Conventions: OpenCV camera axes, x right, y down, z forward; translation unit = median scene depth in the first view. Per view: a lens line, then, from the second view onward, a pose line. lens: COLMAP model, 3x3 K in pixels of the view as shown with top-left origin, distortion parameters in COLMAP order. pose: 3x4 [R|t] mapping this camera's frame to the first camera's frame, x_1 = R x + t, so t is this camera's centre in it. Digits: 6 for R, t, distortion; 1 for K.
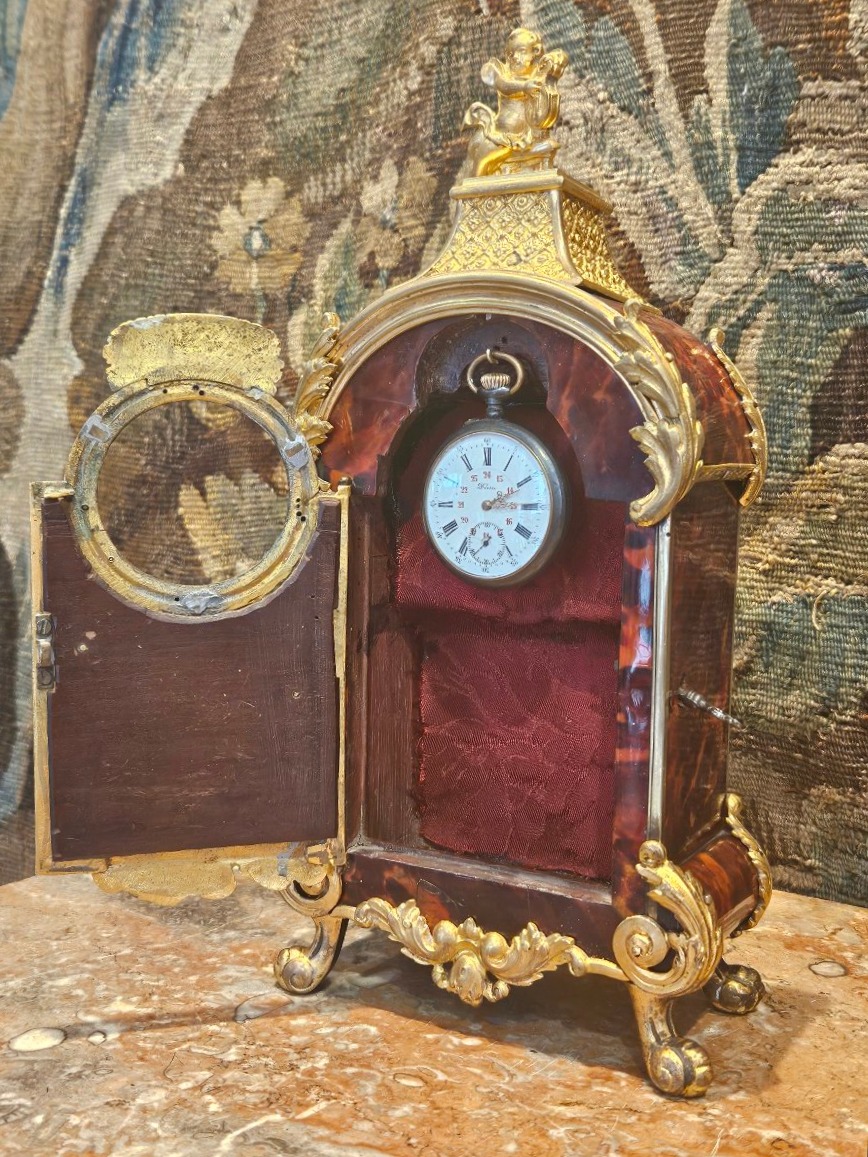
lens RADIAL K [[1295.5, 0, 434.0], [0, 1295.5, 578.5], [0, 0, 1]] dist [0.085387, -0.145560]
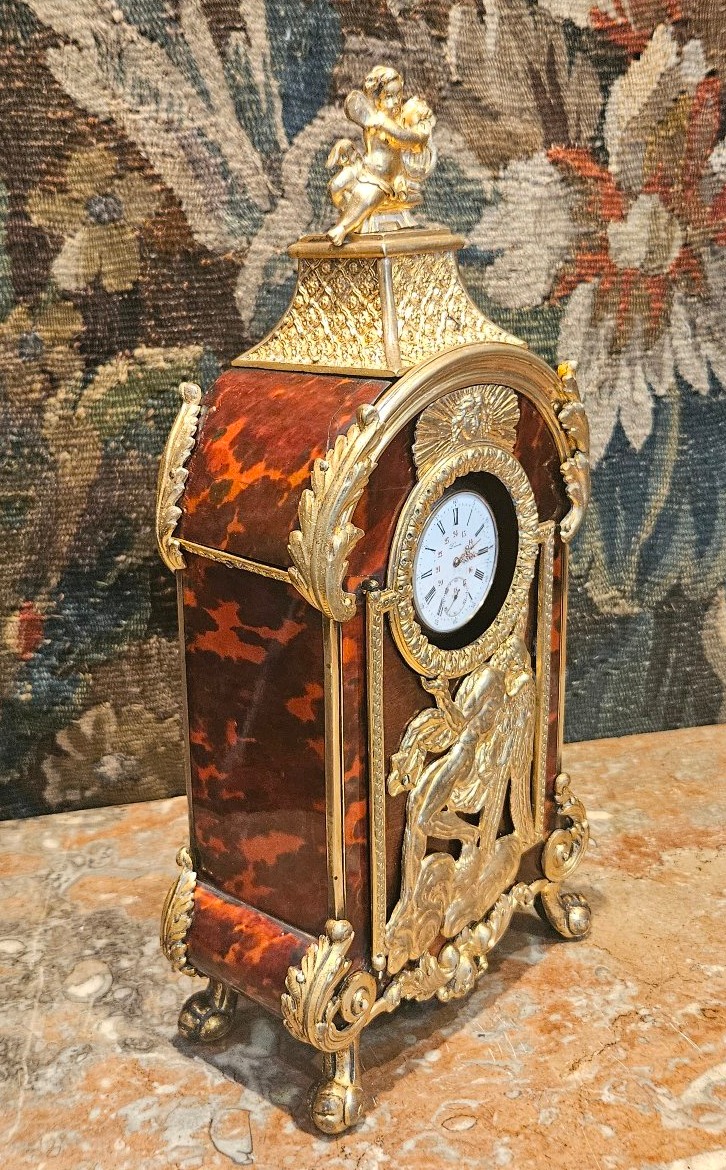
lens RADIAL K [[1296.9, 0, 336.6], [0, 1296.9, 559.3], [0, 0, 1]] dist [0.059049, -0.060221]
pose [[0.678623, -0.261094, 0.686514, -0.484856], [0.100843, 0.958954, 0.265023, -0.245942], [-0.727531, -0.110620, 0.677098, 0.269679]]
